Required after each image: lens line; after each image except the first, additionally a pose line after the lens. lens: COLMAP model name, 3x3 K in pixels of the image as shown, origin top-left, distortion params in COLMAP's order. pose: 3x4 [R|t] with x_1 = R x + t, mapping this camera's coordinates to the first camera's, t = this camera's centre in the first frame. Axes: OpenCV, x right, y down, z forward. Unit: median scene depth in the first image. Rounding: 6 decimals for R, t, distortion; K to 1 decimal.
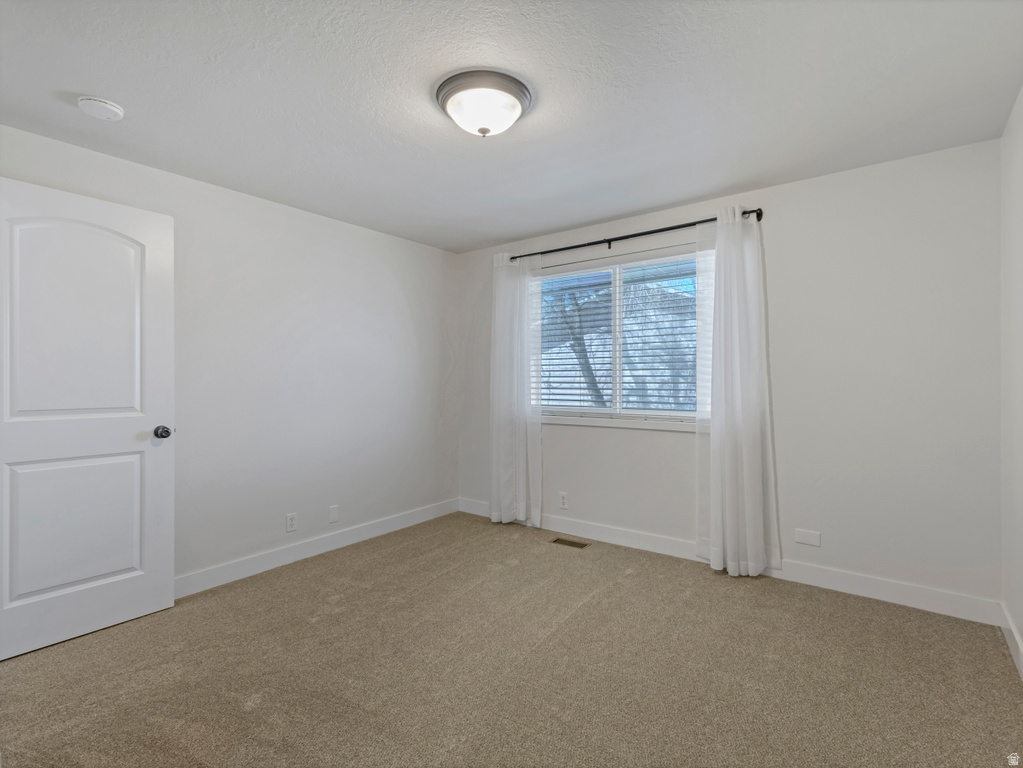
lens RADIAL K [[508.0, 0, 514.8], [0, 508.0, 380.7], [0, 0, 1]] dist [0.011087, 0.000155]
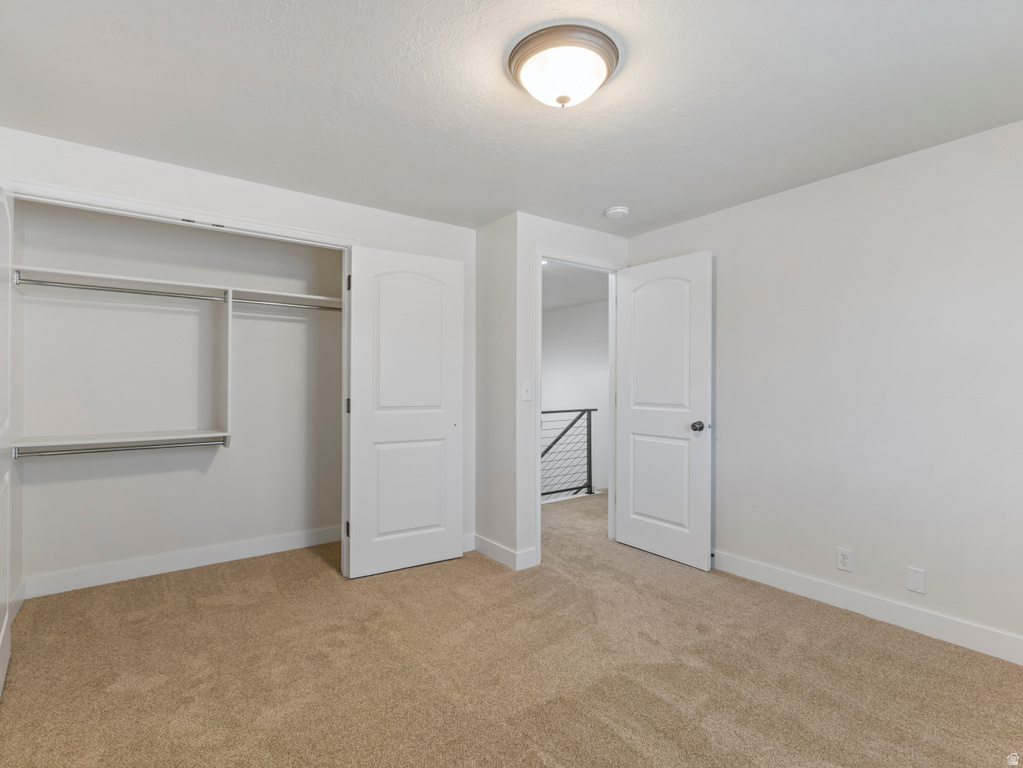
lens RADIAL K [[508.0, 0, 514.8], [0, 508.0, 380.7], [0, 0, 1]] dist [0.011087, 0.000155]
pose [[-0.286764, -0.002356, -0.957998, 0.632617], [0.001732, 0.999994, -0.002977, -0.007347], [0.958000, -0.002513, -0.286759, 0.932069]]
